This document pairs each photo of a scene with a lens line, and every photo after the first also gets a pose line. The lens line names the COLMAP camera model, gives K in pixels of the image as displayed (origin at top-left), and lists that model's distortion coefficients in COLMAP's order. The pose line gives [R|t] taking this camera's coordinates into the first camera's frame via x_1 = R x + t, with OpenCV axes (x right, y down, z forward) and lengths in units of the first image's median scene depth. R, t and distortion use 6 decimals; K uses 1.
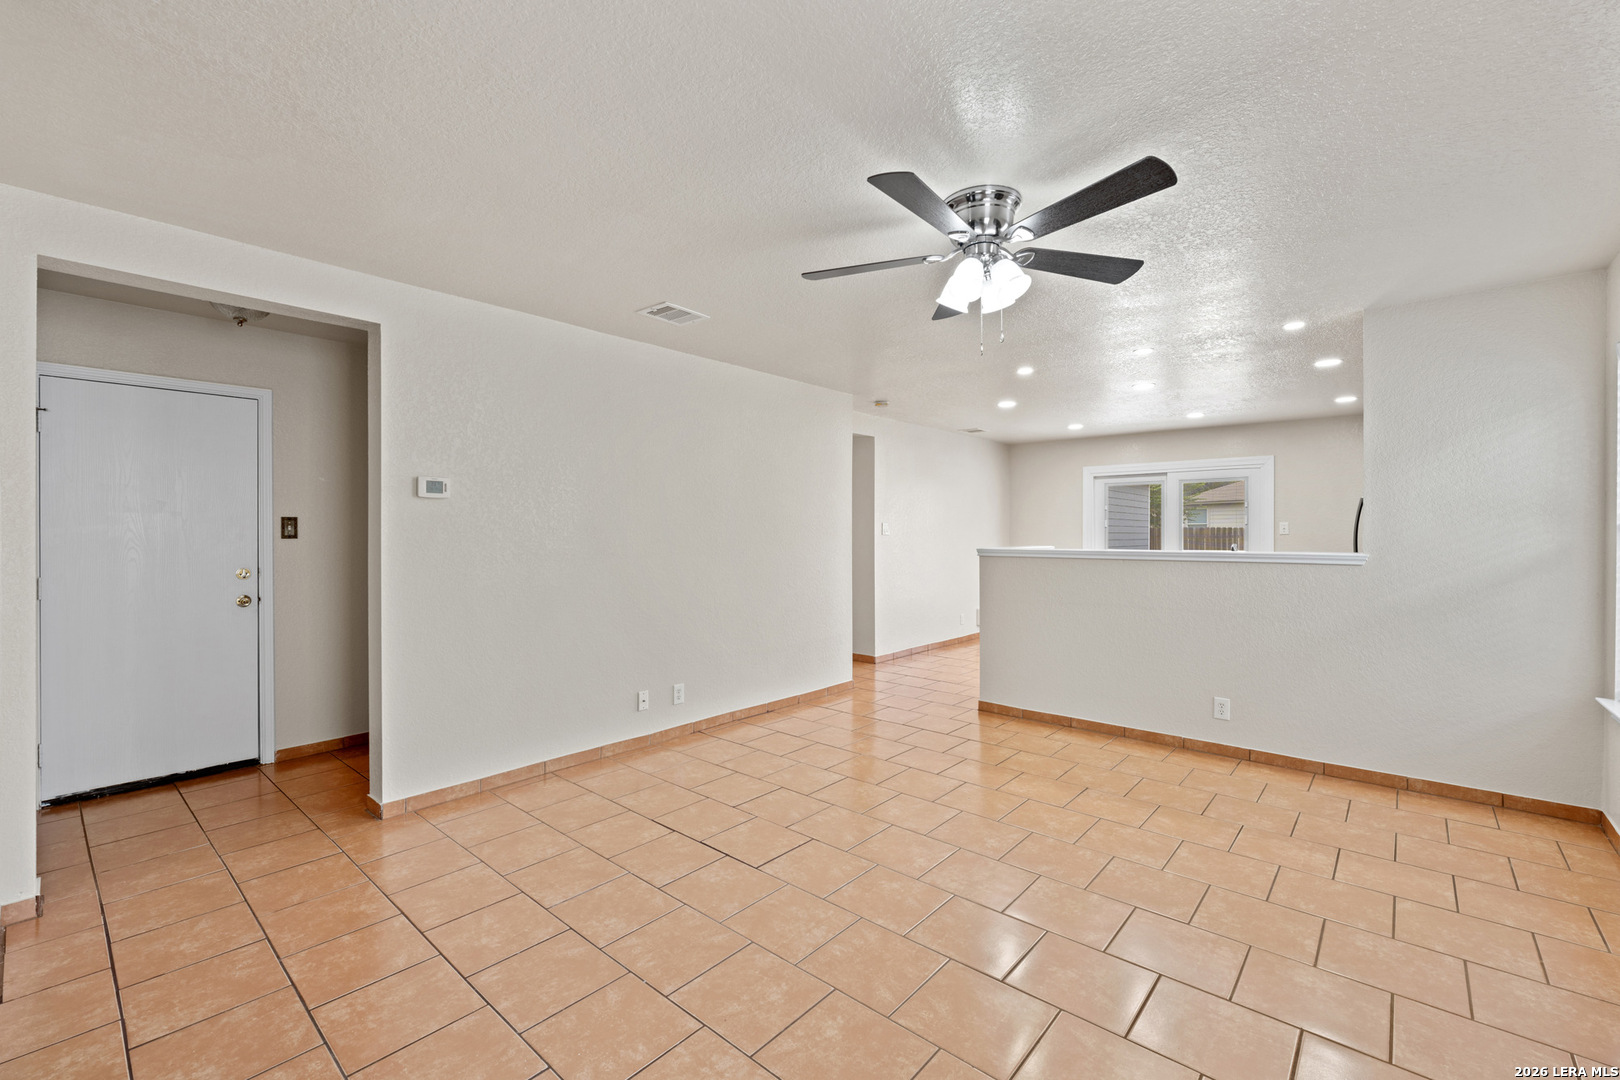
lens RADIAL K [[682.4, 0, 817.5], [0, 682.4, 535.6], [0, 0, 1]] dist [-0.004381, -0.000247]
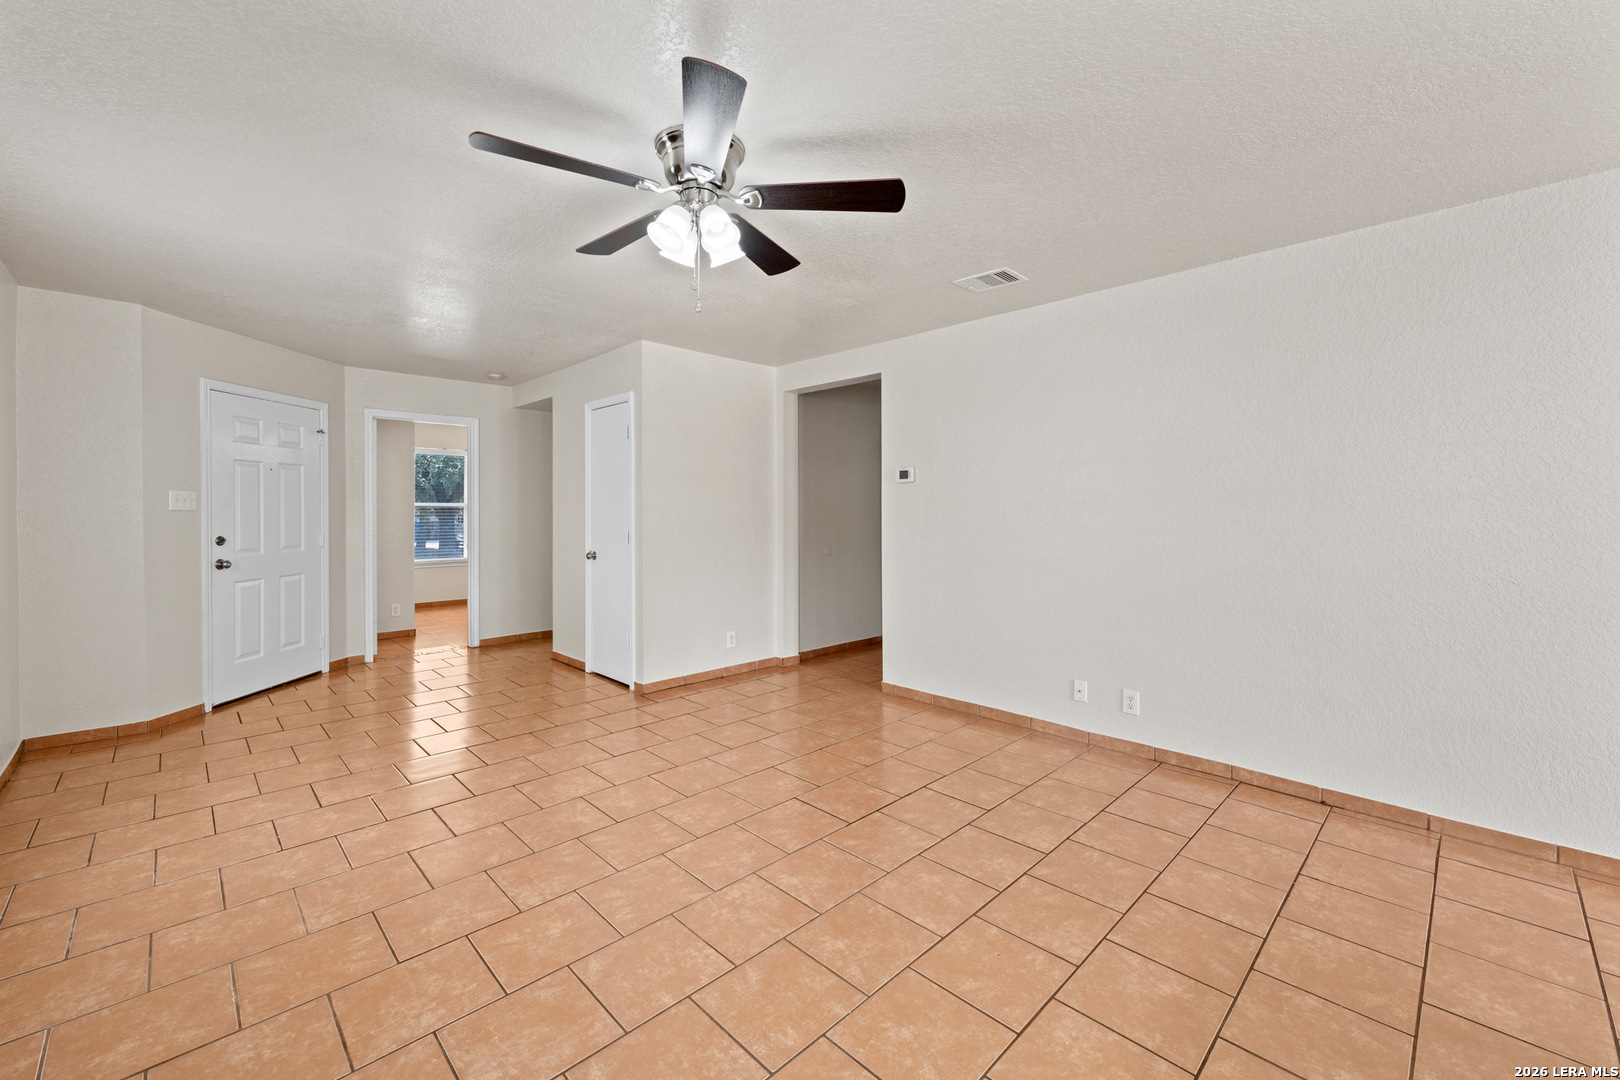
lens RADIAL K [[665.2, 0, 804.8], [0, 665.2, 501.9], [0, 0, 1]] dist [-0.001867, 0.000501]
pose [[-0.093199, -0.009756, -0.995600, 0.819266], [-0.000924, 0.999952, -0.009712, 0.000772], [0.995647, 0.000014, -0.093204, 0.894796]]
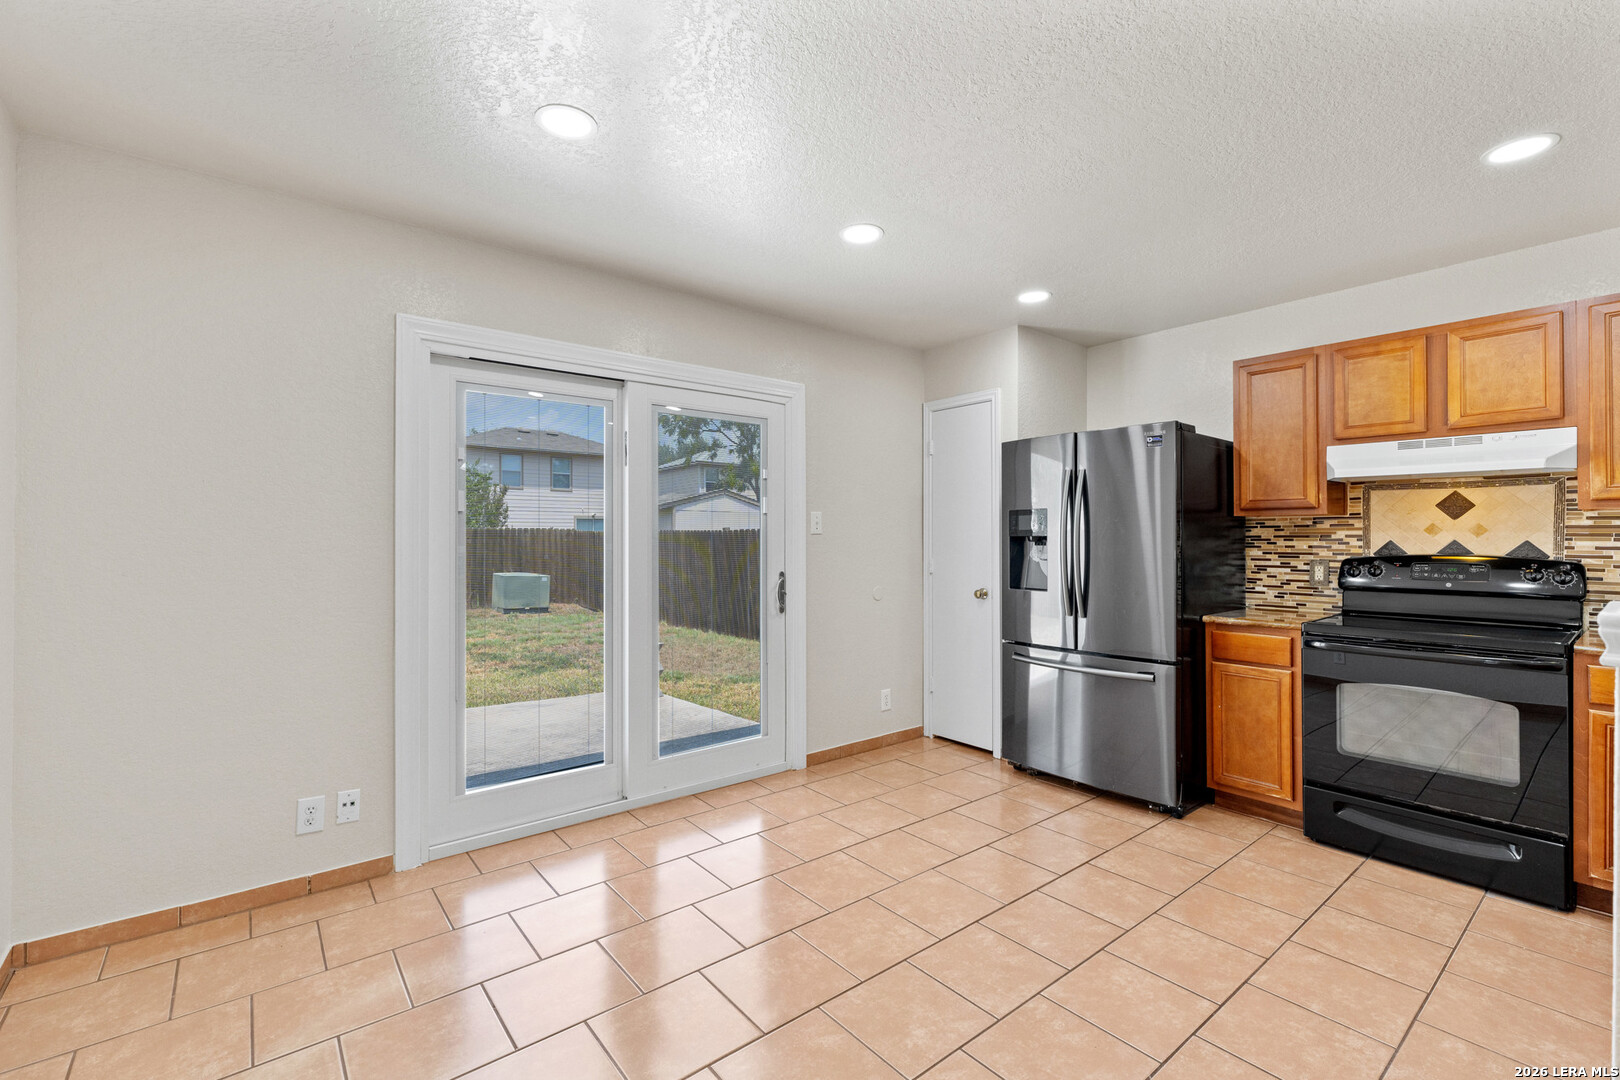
lens RADIAL K [[710.9, 0, 812.1], [0, 710.9, 532.3], [0, 0, 1]] dist [-0.004434, 0.000664]
pose [[0.178307, 0.006561, 0.983953, 0.271803], [0.004220, 0.999963, -0.007433, 0.003746], [-0.983966, 0.005478, 0.178273, 1.927190]]
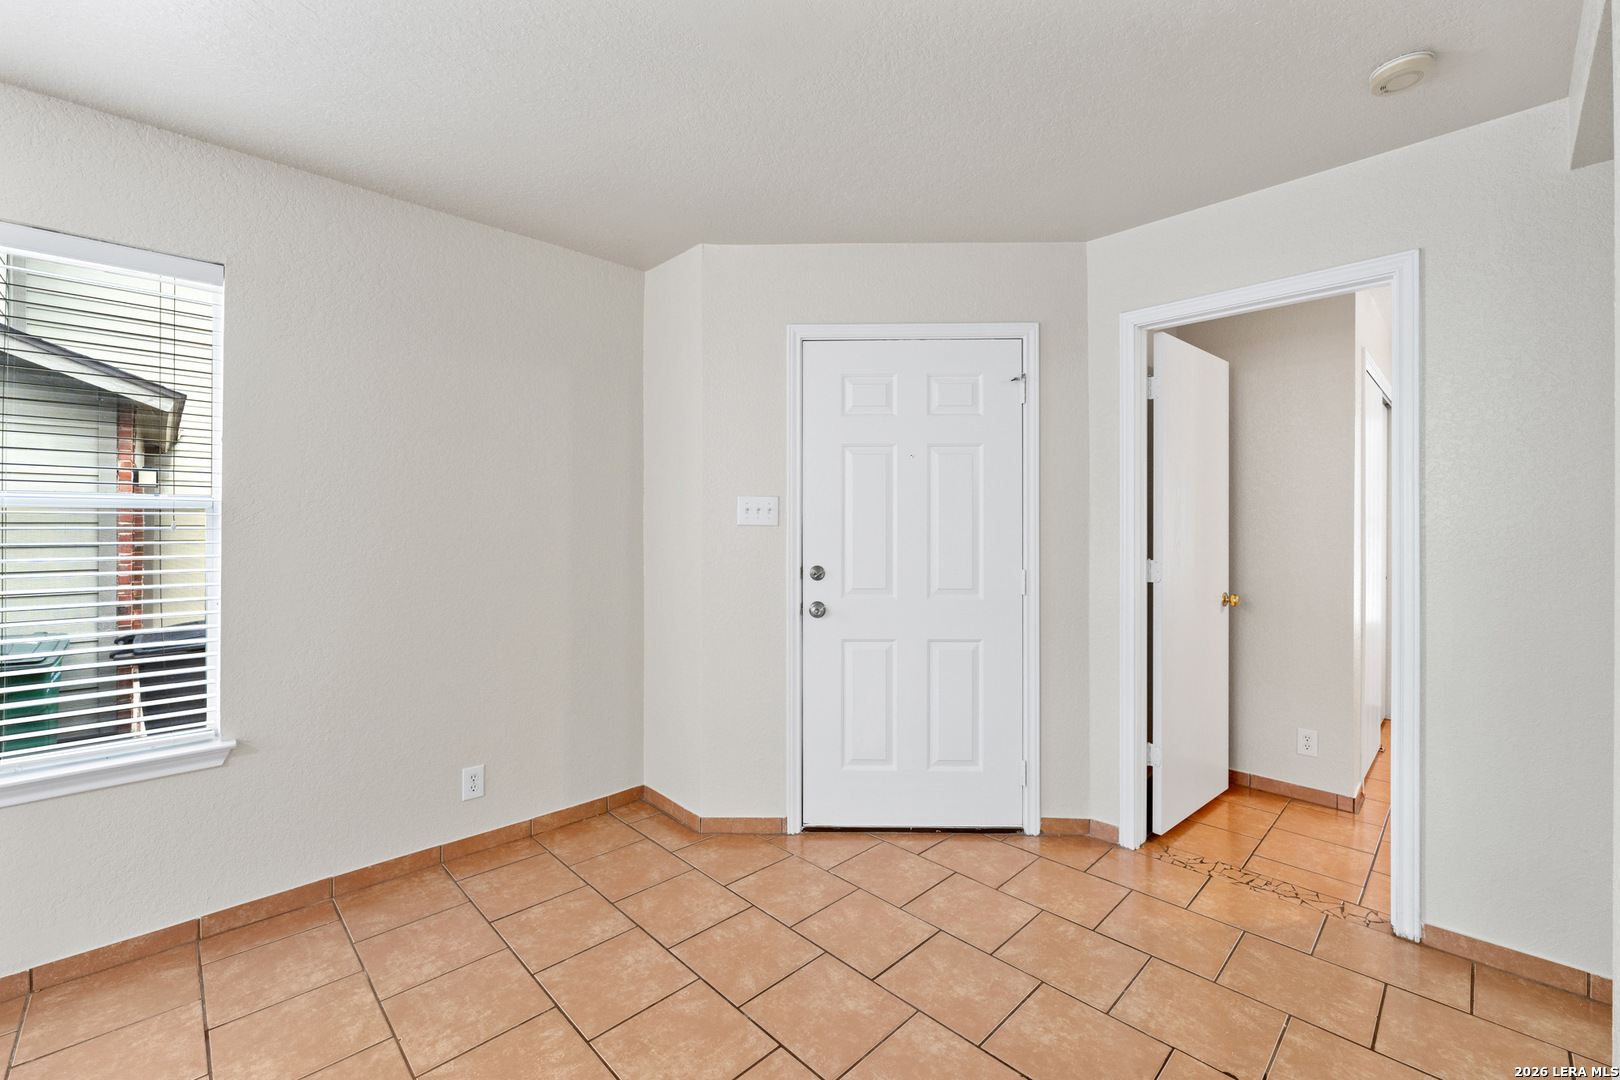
lens RADIAL K [[665.2, 0, 821.3], [0, 665.2, 540.6], [0, 0, 1]] dist [-0.001867, 0.000501]
pose [[-0.997085, -0.007533, 0.075928, -0.444728], [-0.006050, 0.999787, 0.019748, 0.008489], [-0.076061, 0.019231, -0.996918, 0.458457]]
